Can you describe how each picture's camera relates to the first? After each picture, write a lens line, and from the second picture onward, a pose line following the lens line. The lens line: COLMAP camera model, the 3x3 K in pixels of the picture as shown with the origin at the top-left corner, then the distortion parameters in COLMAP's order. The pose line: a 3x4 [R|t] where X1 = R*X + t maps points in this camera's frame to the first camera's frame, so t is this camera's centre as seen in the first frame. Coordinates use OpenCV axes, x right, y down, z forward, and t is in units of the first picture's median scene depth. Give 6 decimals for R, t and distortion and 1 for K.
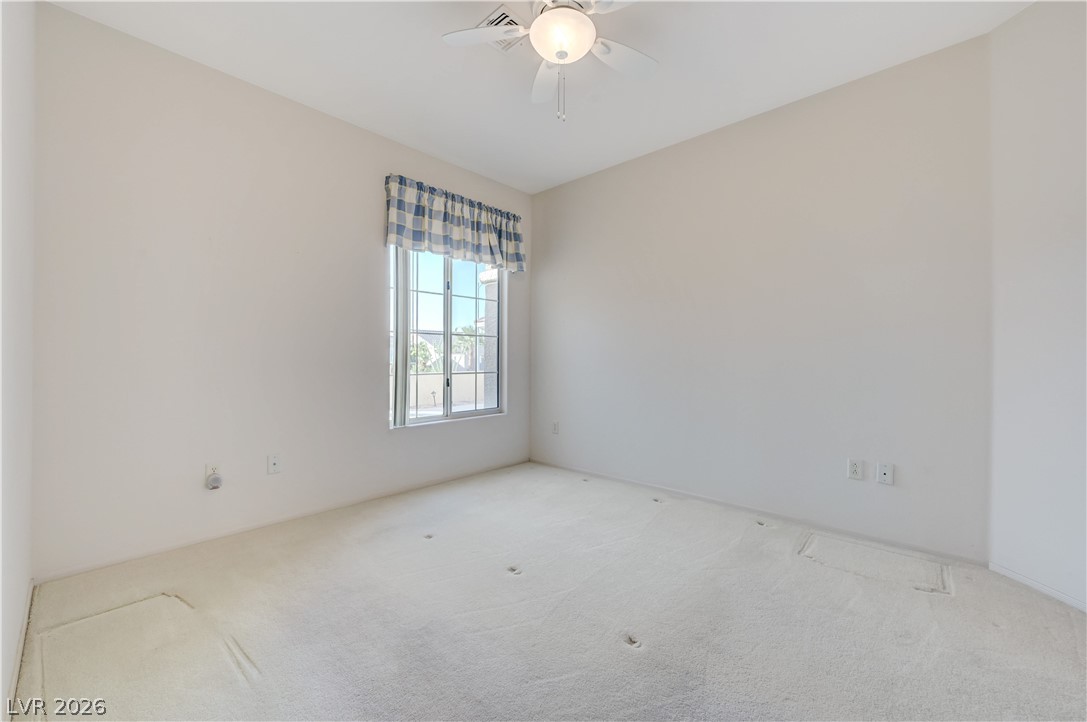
lens RADIAL K [[431.5, 0, 543.5], [0, 431.5, 361.0], [0, 0, 1]] dist [-0.000043, 0.000021]
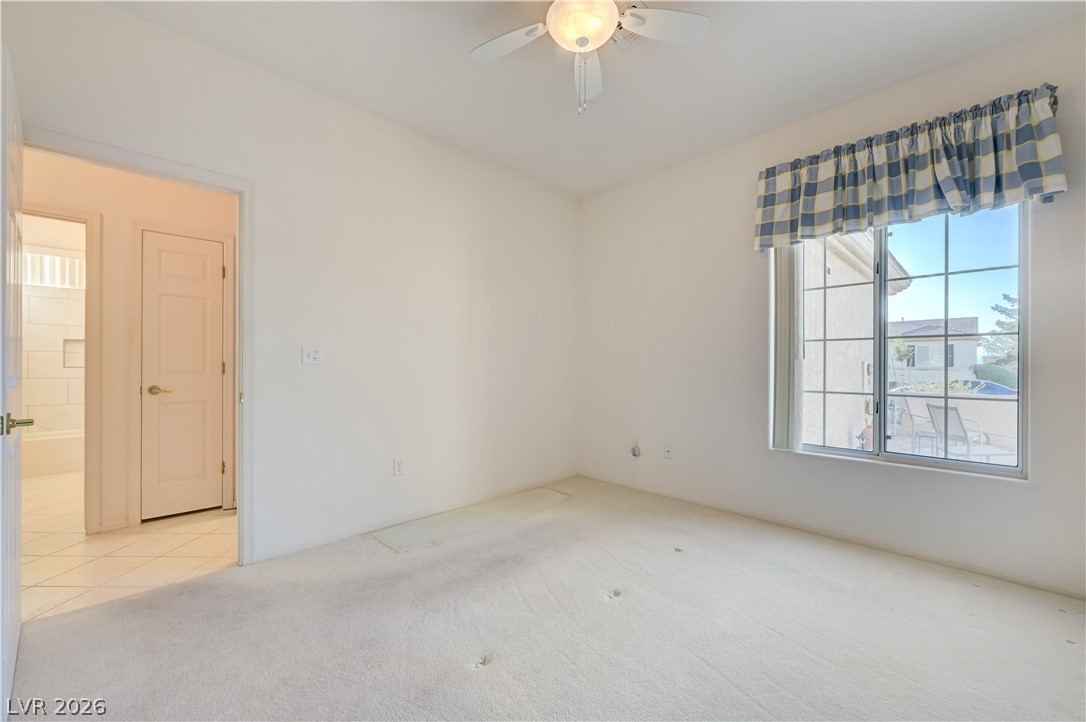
lens RADIAL K [[431.1, 0, 543.0], [0, 431.1, 361.0], [0, 0, 1]] dist [-0.000043, 0.000021]
pose [[-0.050610, -0.015806, -0.998593, 0.526271], [-0.017264, 0.999739, -0.014949, -0.003875], [0.998569, 0.016483, -0.050870, 0.521560]]
